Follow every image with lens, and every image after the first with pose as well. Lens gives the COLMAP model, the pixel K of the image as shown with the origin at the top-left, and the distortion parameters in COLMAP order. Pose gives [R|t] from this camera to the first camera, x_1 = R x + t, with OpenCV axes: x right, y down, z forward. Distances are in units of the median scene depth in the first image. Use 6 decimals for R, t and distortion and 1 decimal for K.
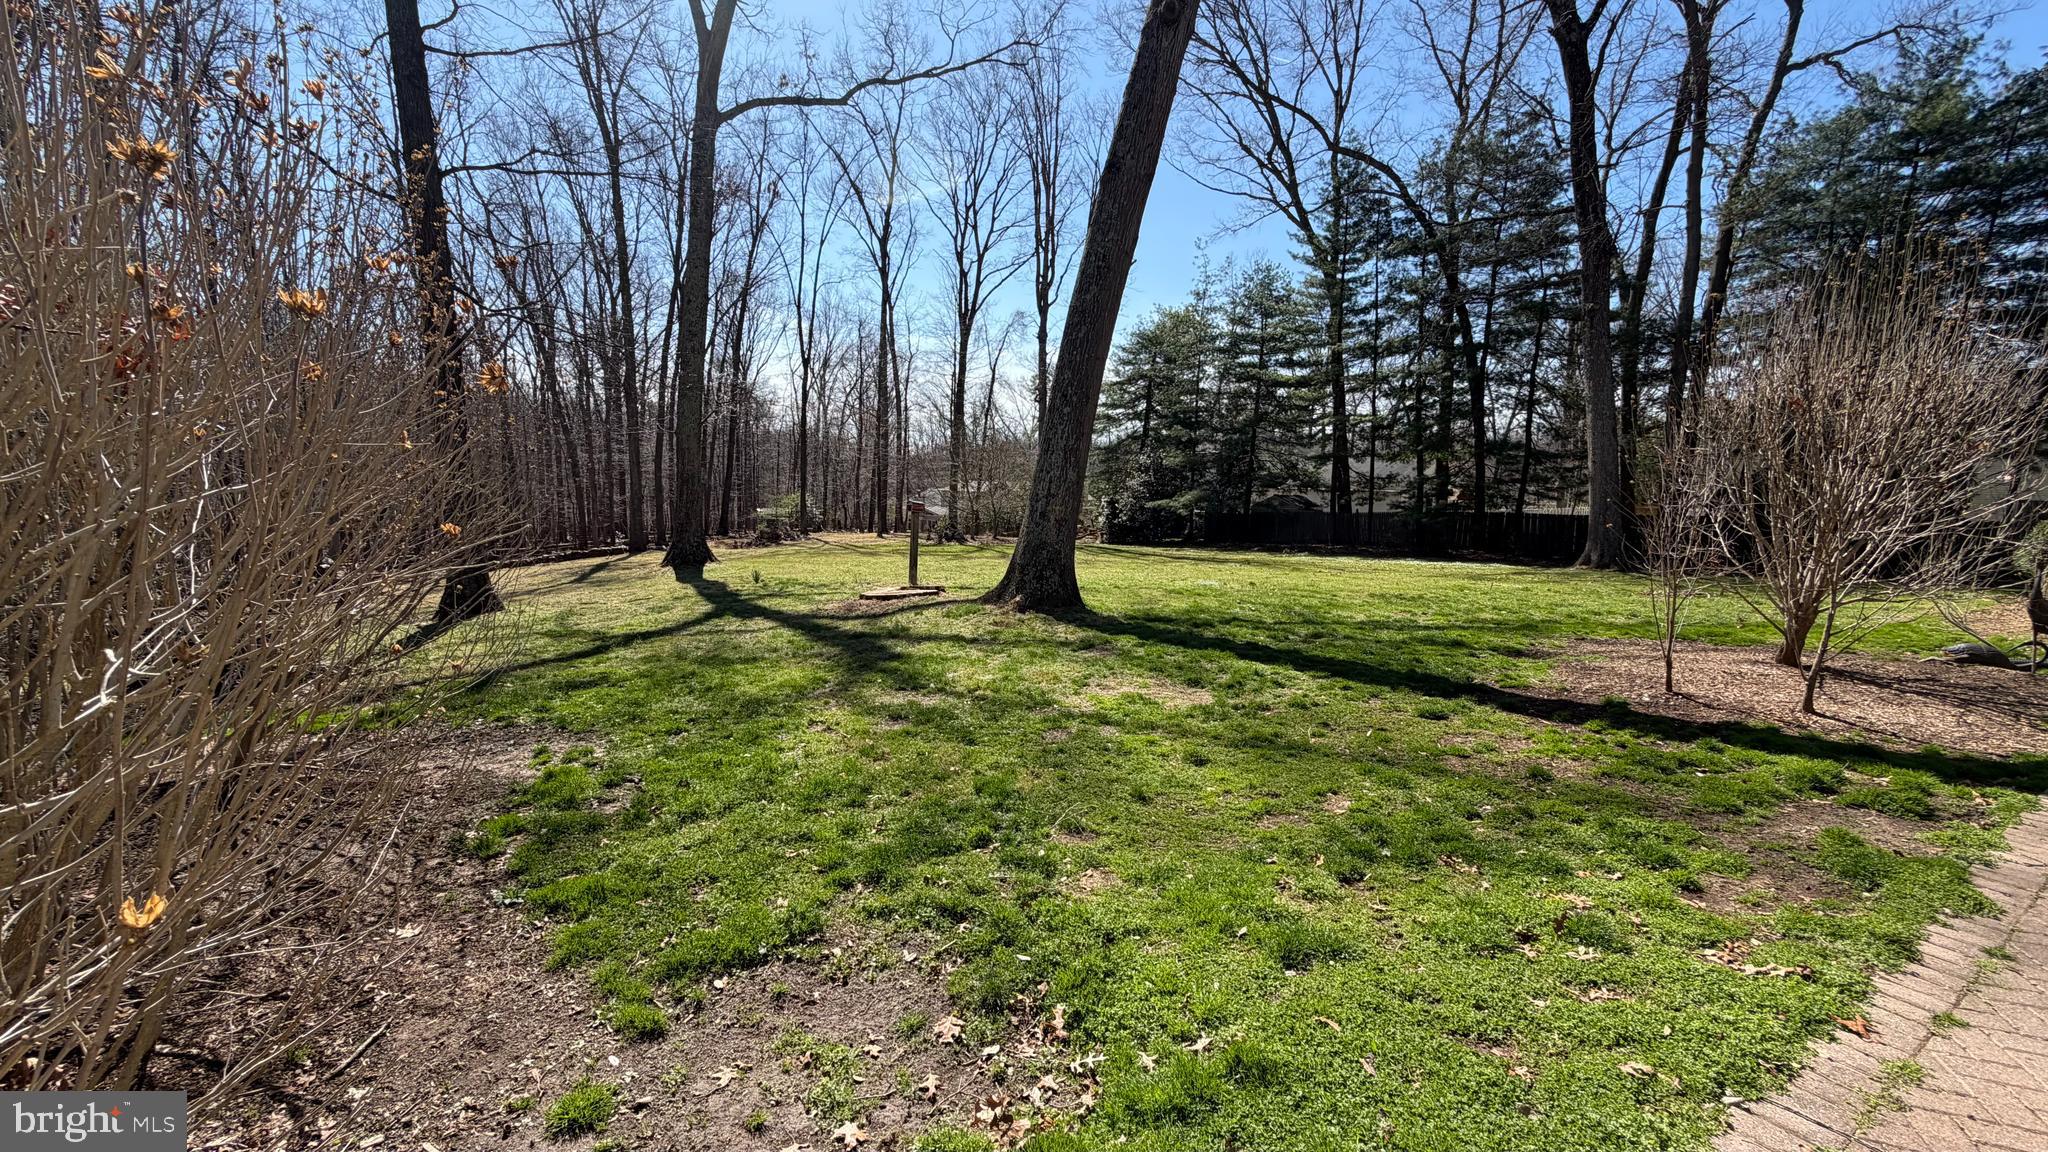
lens RADIAL K [[815.2, 0, 1015.3], [0, 815.2, 575.9], [0, 0, 1]] dist [-0.001334, 0.000066]
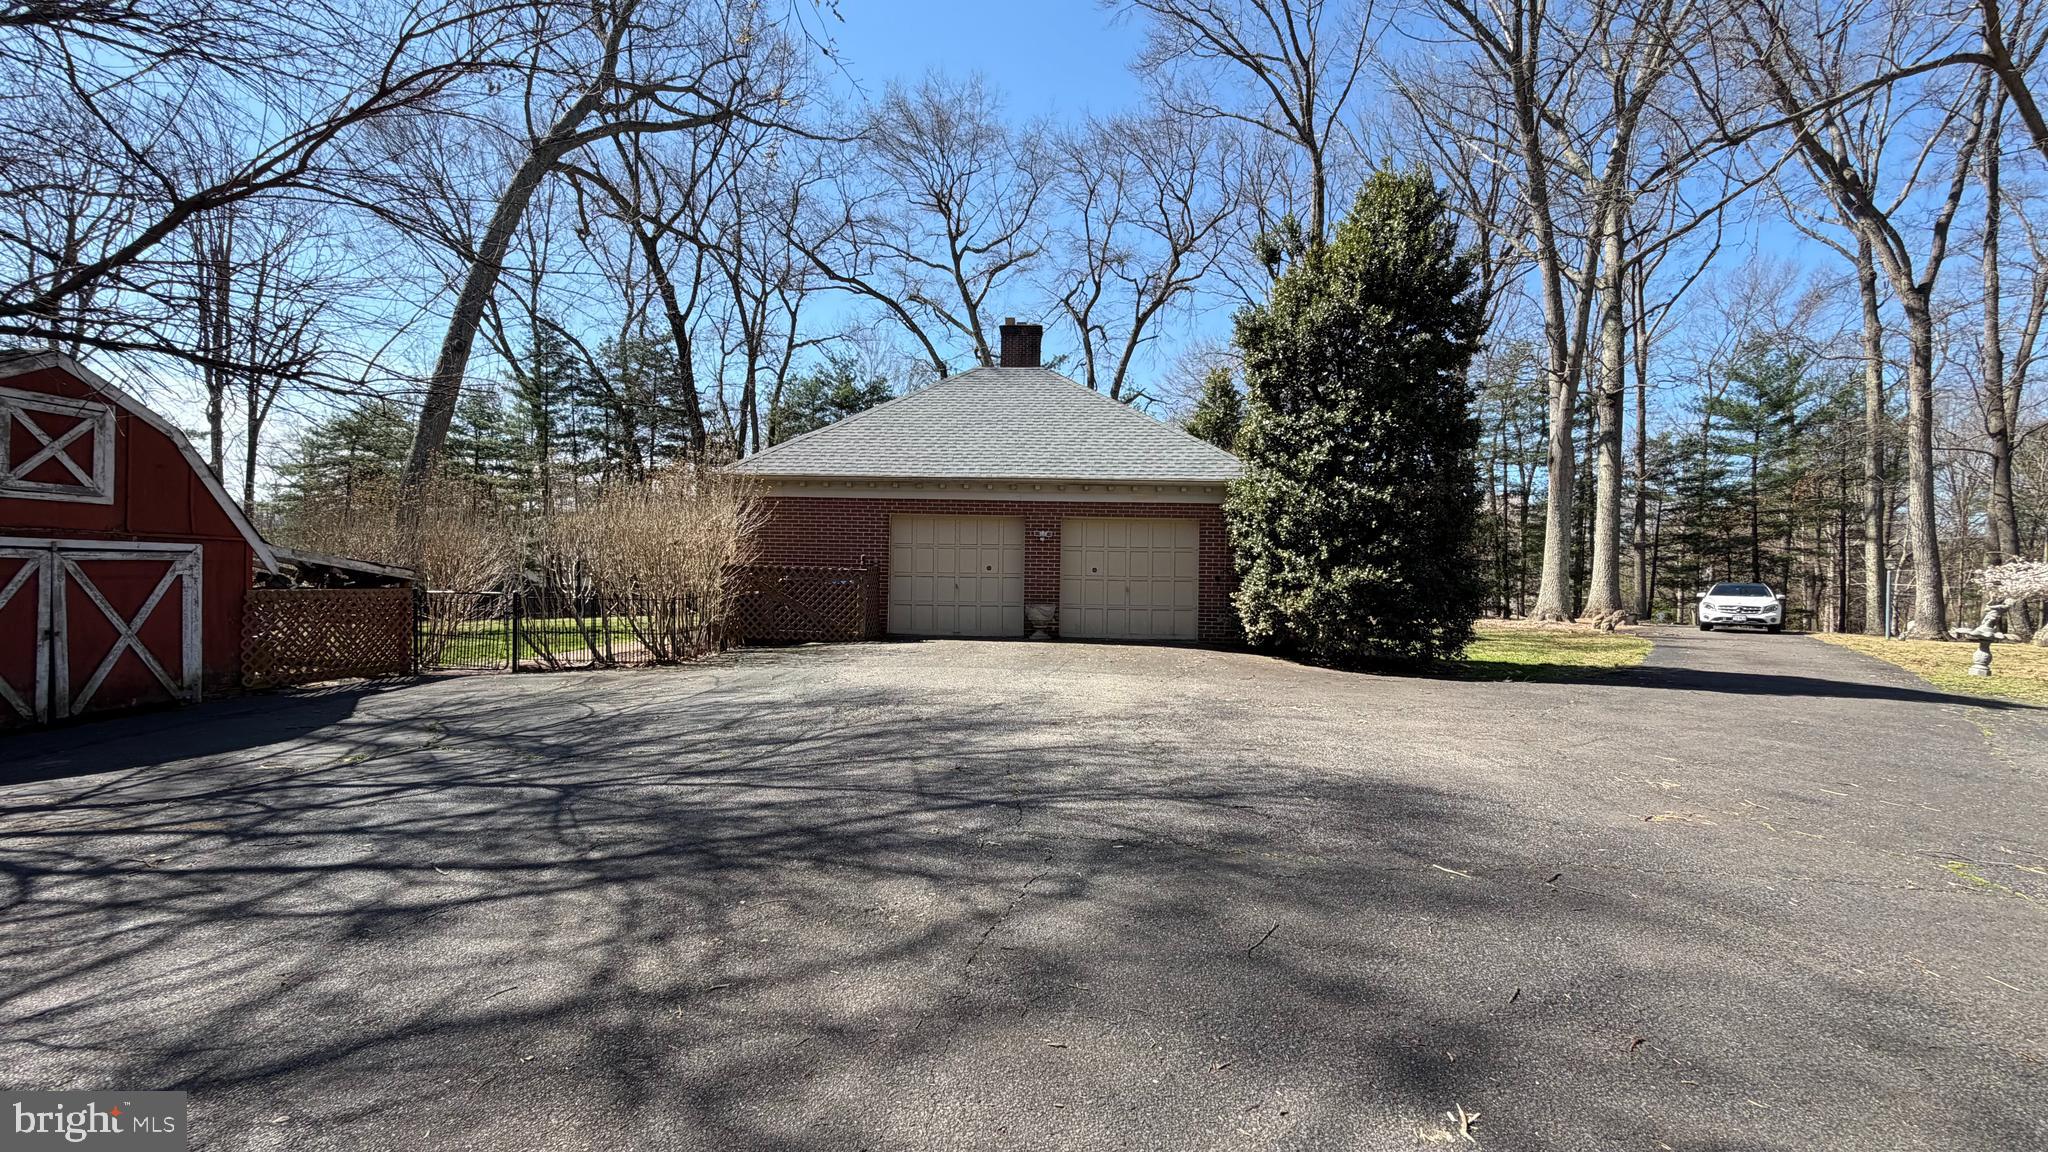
lens RADIAL K [[815.2, 0, 1015.3], [0, 815.2, 575.9], [0, 0, 1]] dist [-0.001334, 0.000066]
pose [[0.625993, -0.015649, 0.779672, -0.113472], [0.089754, 0.994600, -0.052100, 0.027579], [-0.774646, 0.102593, 0.624017, -0.281312]]
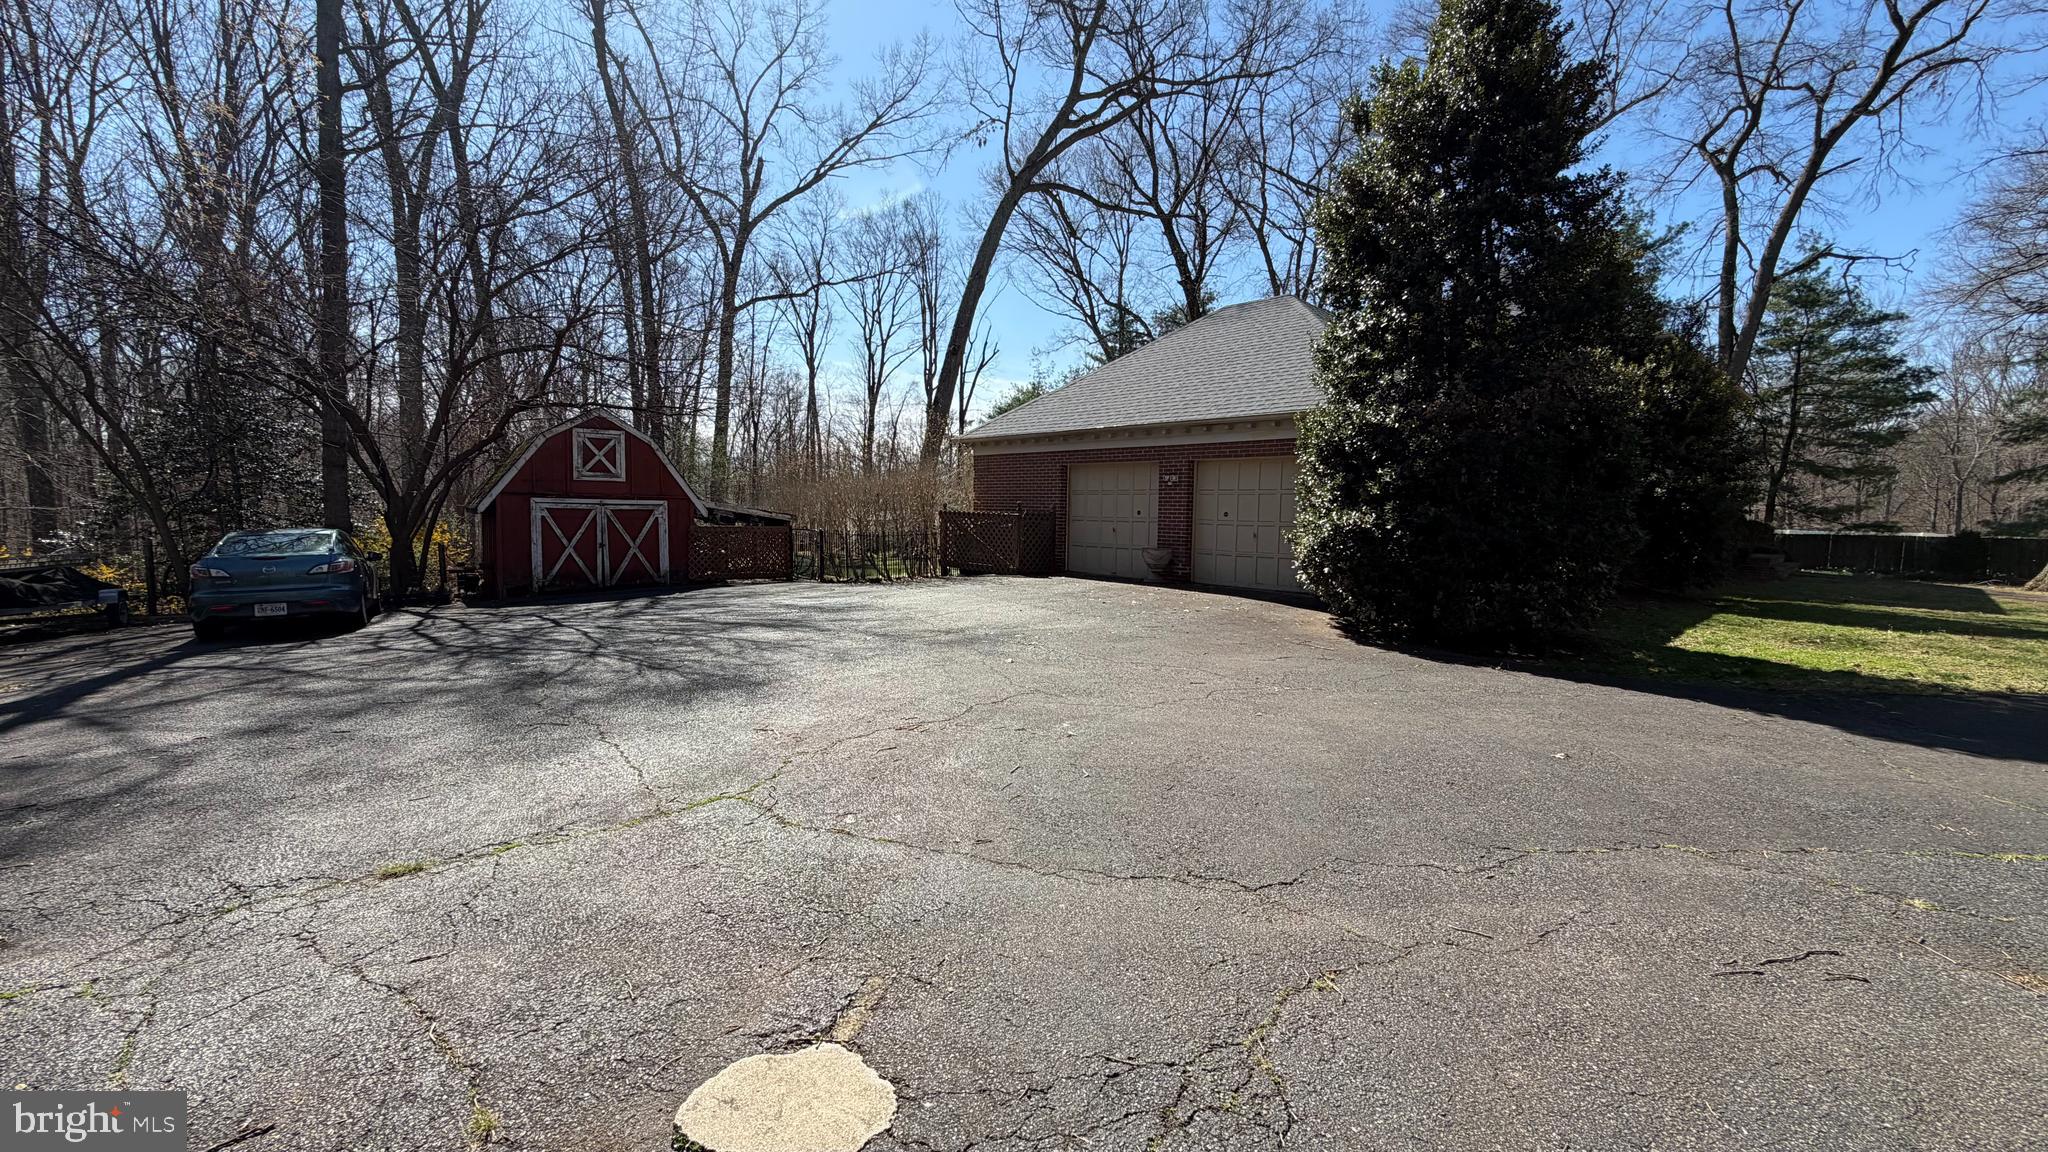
lens RADIAL K [[814.2, 0, 1005.3], [0, 814.2, 568.8], [0, 0, 1]] dist [-0.001408, -0.000082]
pose [[0.994653, -0.014567, 0.102236, 0.015386], [0.018930, 0.998945, -0.041839, 0.039562], [-0.101519, 0.043551, 0.993880, -0.375048]]
